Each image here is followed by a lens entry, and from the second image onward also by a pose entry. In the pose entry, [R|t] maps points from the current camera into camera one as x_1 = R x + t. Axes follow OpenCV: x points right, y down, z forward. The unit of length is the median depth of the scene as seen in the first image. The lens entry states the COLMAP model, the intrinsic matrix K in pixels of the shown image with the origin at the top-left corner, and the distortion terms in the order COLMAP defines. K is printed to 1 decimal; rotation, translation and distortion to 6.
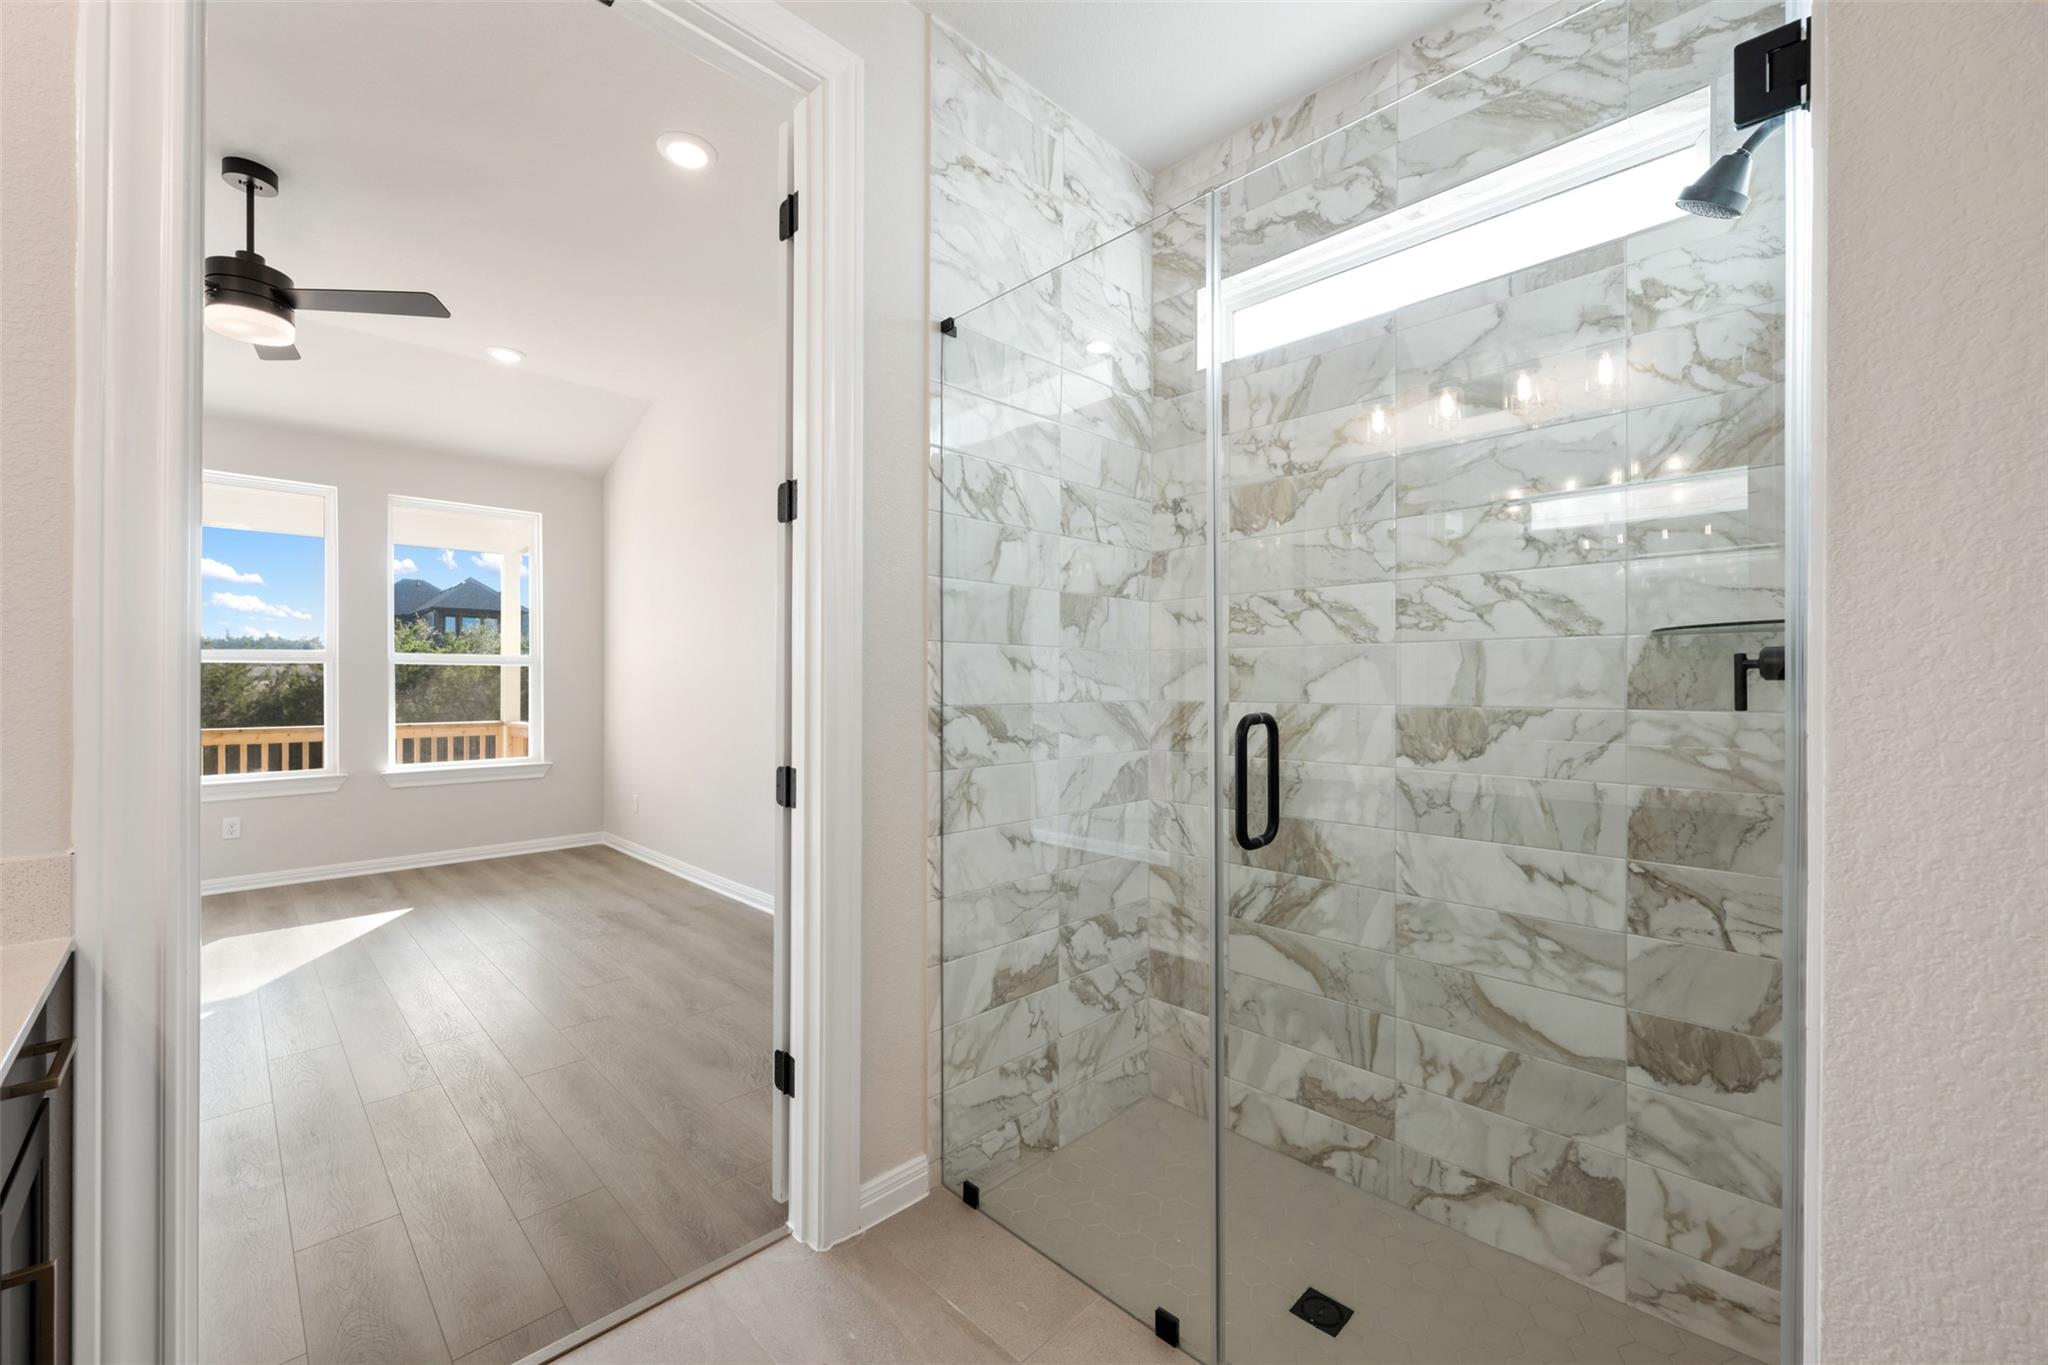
lens RADIAL K [[810.5, 0, 1020.7], [0, 810.5, 682.7], [0, 0, 1]] dist [0.004308, -0.001541]
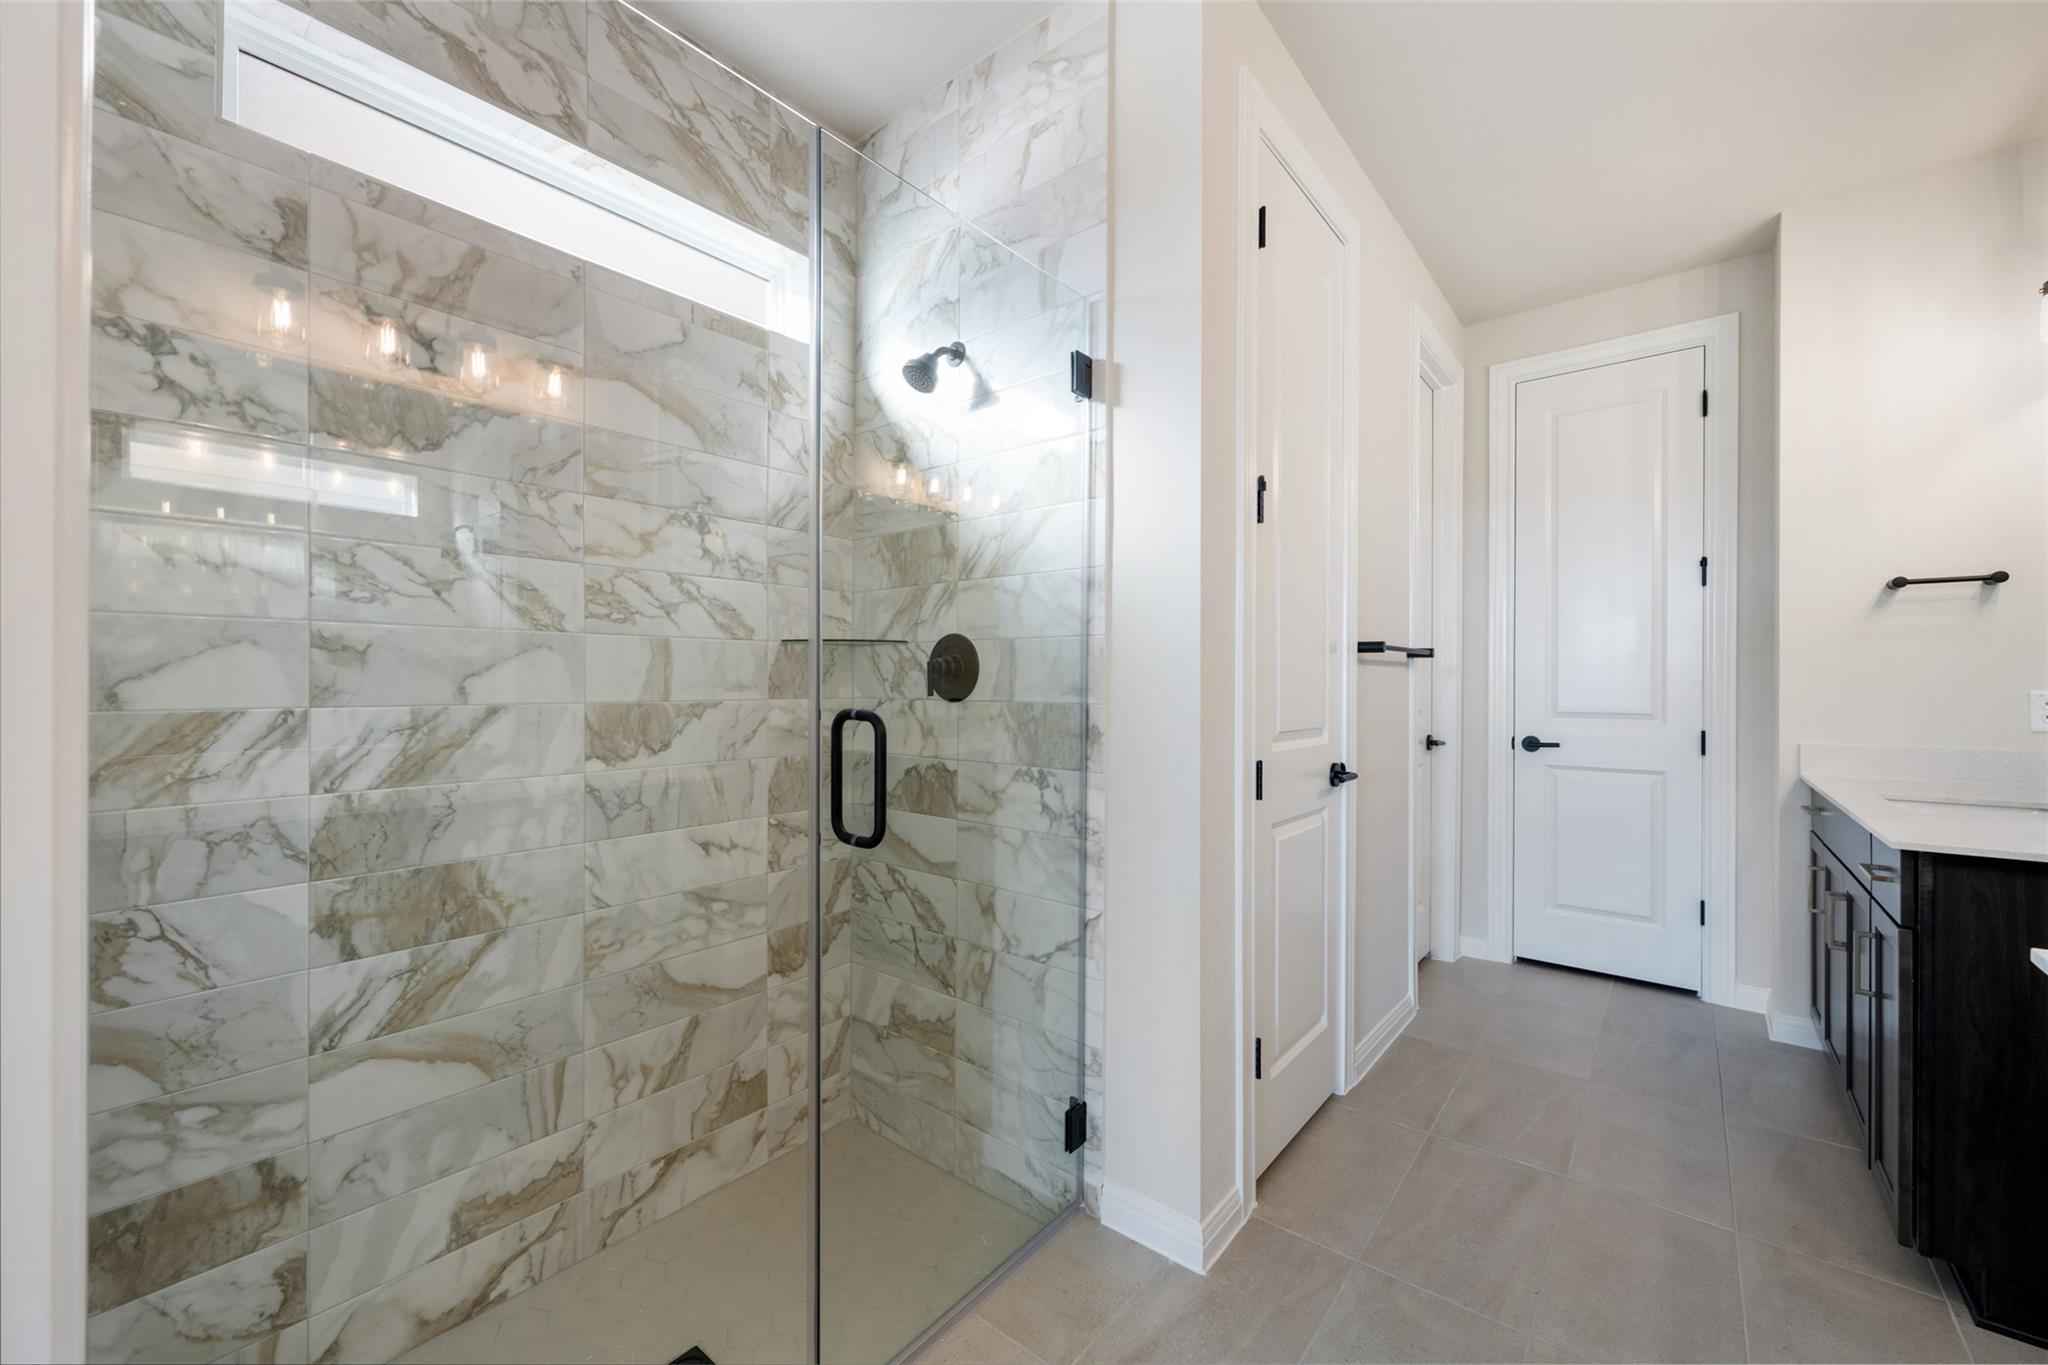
lens RADIAL K [[810.5, 0, 1014.0], [0, 810.5, 681.9], [0, 0, 1]] dist [0.004308, -0.001541]
pose [[-0.092573, -0.001337, 0.995705, -0.527623], [-0.002730, 0.999996, 0.001089, 0.002352], [-0.995702, -0.002617, -0.092576, 0.681900]]
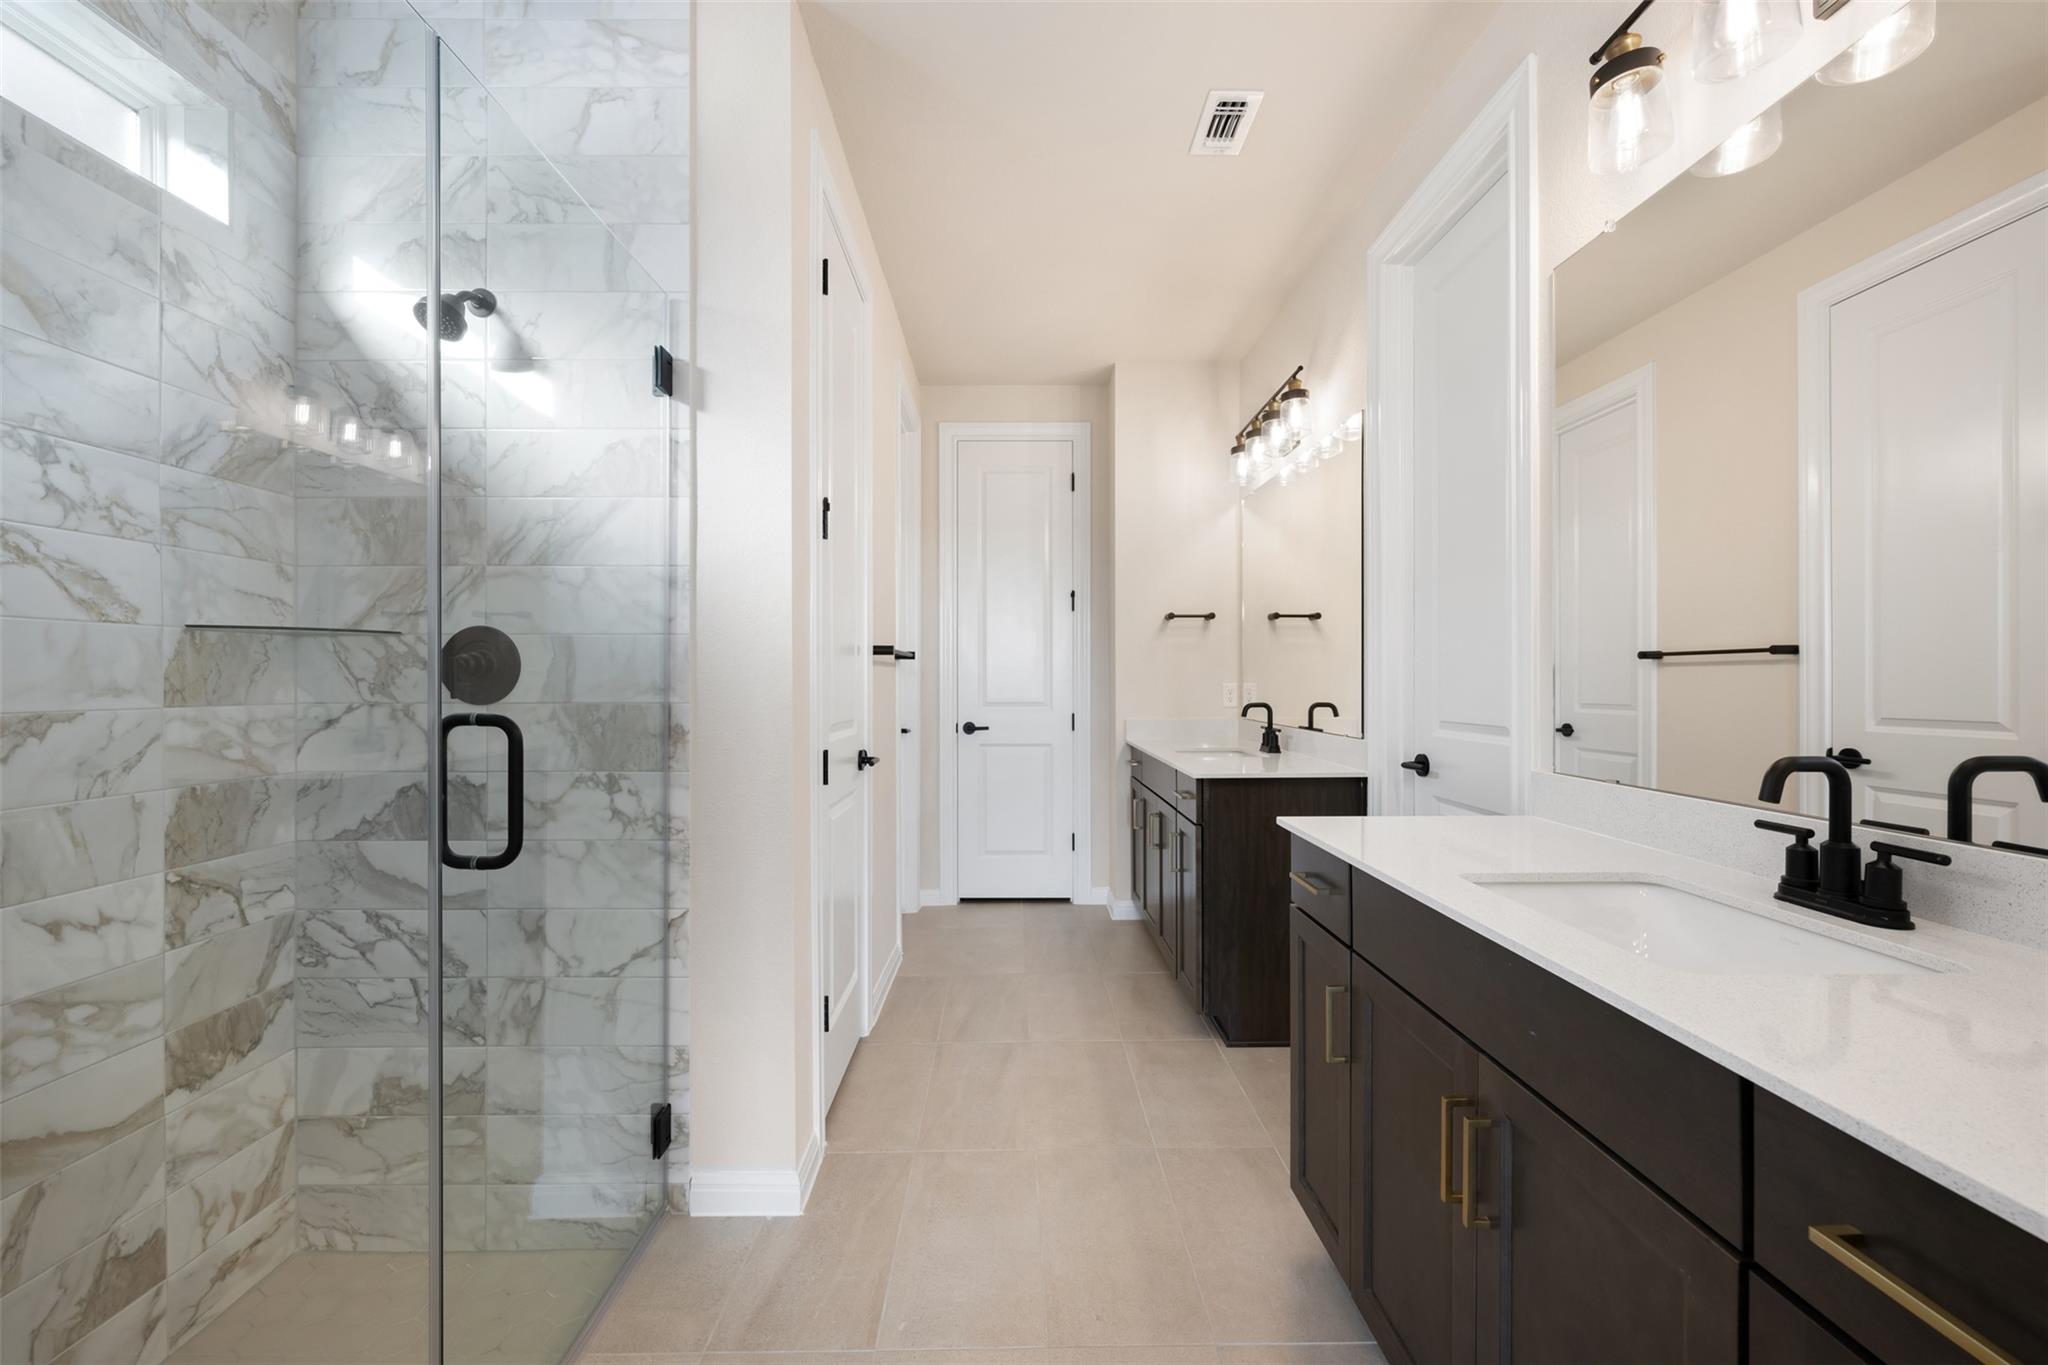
lens RADIAL K [[810.5, 0, 1019.6], [0, 810.5, 681.4], [0, 0, 1]] dist [0.004308, -0.001541]
pose [[-0.712460, -0.000233, 0.701713, -0.542868], [0.001874, 0.999996, 0.002235, 0.002500], [-0.701711, 0.002908, -0.712456, 0.909265]]
